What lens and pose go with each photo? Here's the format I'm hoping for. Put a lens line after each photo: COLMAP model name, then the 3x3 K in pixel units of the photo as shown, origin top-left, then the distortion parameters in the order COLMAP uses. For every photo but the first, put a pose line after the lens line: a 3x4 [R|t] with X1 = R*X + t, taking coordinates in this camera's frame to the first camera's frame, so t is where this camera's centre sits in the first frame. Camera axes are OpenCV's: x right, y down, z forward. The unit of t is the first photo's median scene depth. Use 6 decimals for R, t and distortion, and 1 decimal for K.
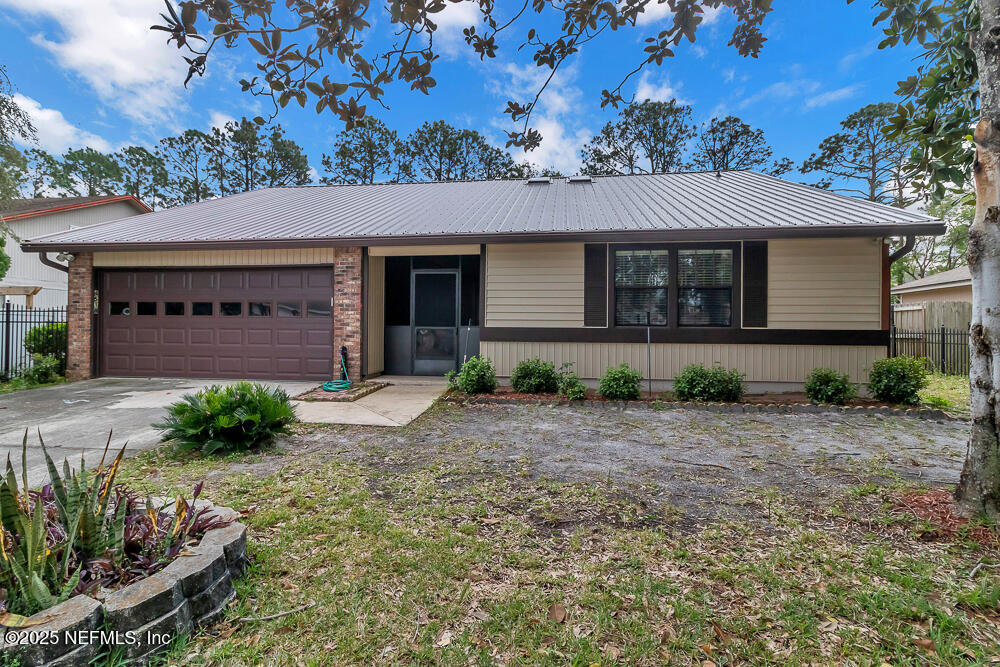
lens RADIAL K [[512.8, 0, 500.8], [0, 512.8, 331.1], [0, 0, 1]] dist [-0.001476, 0.000023]
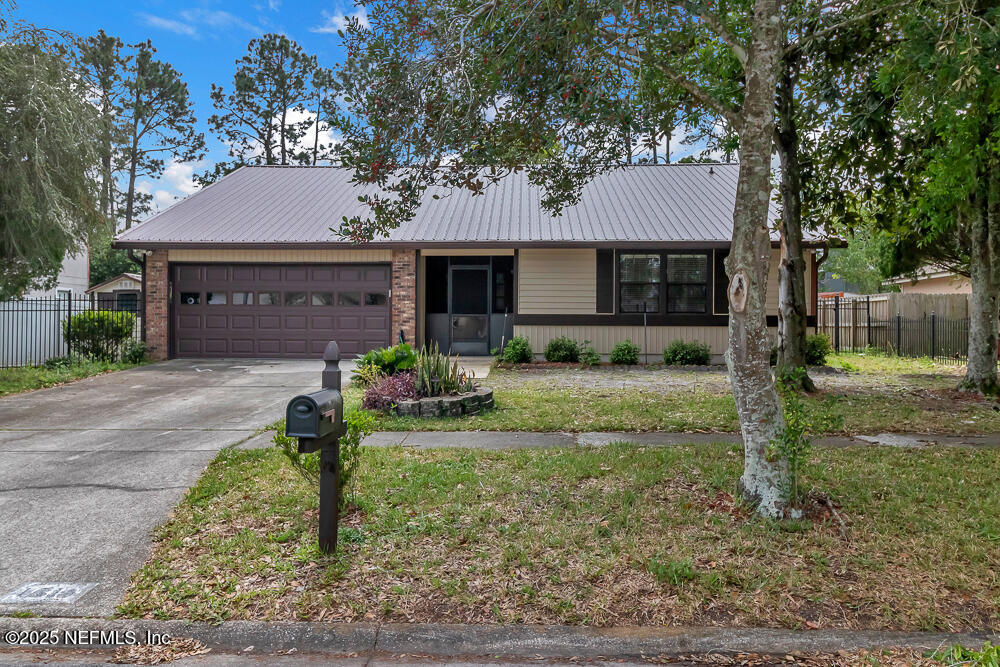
lens RADIAL K [[789.5, 0, 499.5], [0, 789.5, 332.3], [0, 0, 1]] dist [-0.000754, -0.002971]
pose [[0.995842, -0.002185, 0.091066, -0.248130], [0.001867, 0.999992, 0.003570, 0.029805], [-0.091073, -0.003385, 0.995838, -0.910198]]
